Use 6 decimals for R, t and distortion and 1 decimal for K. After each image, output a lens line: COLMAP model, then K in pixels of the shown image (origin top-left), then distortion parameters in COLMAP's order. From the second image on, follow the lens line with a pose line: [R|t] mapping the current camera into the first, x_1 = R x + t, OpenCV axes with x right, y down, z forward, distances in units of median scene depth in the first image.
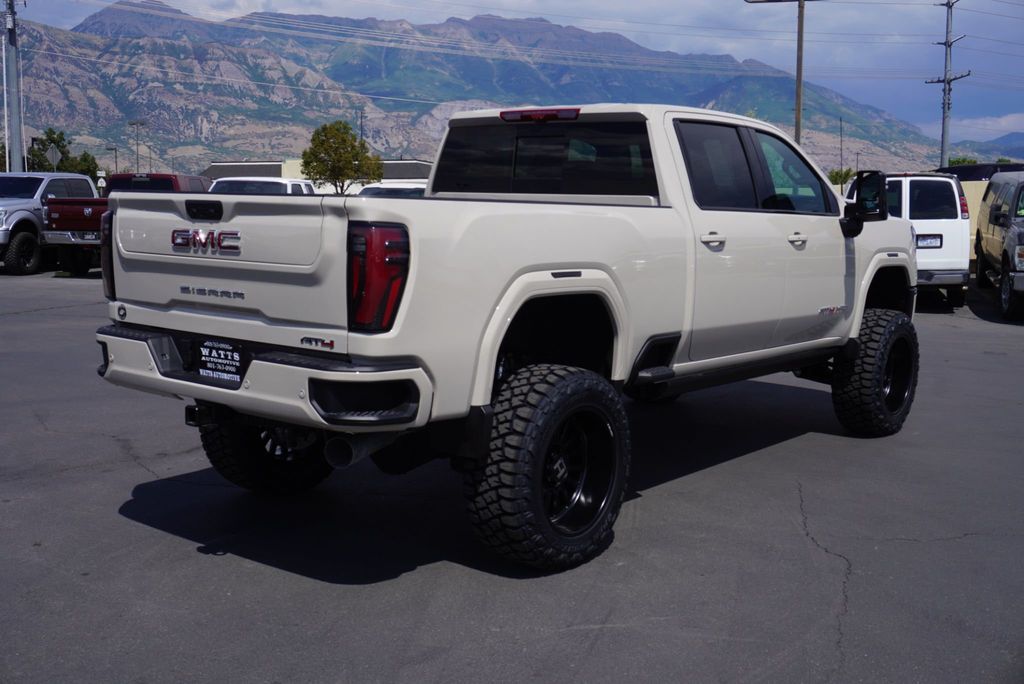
lens RADIAL K [[1141.7, 0, 514.7], [0, 1141.7, 333.7], [0, 0, 1]] dist [0.015987, 0.000000]
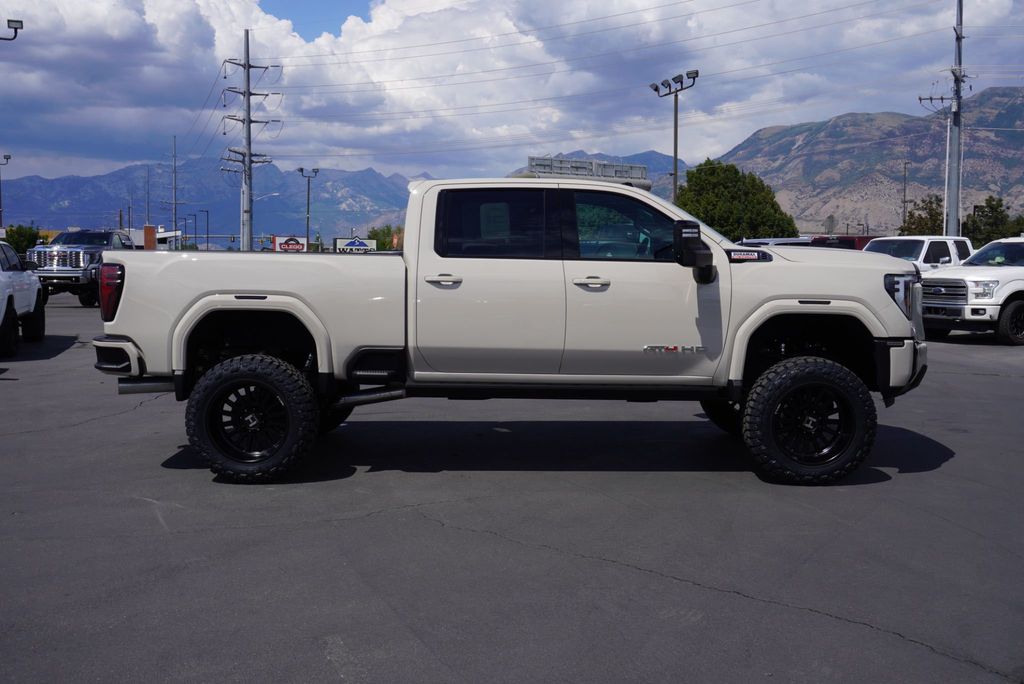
lens RADIAL K [[1016.1, 0, 497.9], [0, 1016.1, 330.5], [0, 0, 1]] dist [0.012301, 0.000000]
pose [[0.602811, 0.047271, -0.796482, 0.471917], [-0.085303, 0.996340, -0.005428, -0.009530], [0.793311, 0.071214, 0.604638, 0.123182]]
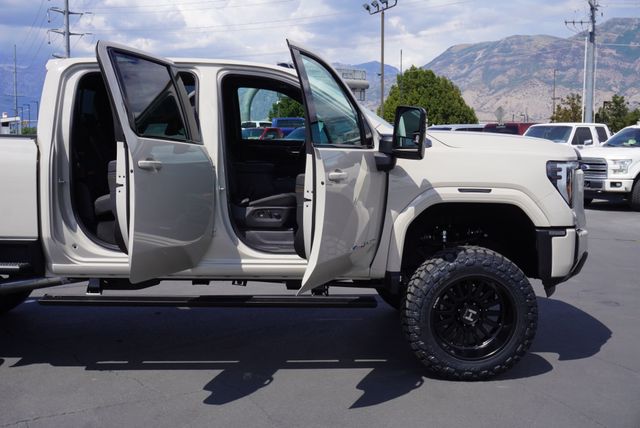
lens RADIAL K [[737.2, 0, 303.8], [0, 737.2, 200.5], [0, 0, 1]] dist [0.001318, 0.000000]
pose [[0.645092, 0.057380, -0.761947, 0.381318], [-0.084953, 0.996380, 0.003111, -0.028223], [0.759368, 0.062723, 0.647631, 0.259653]]
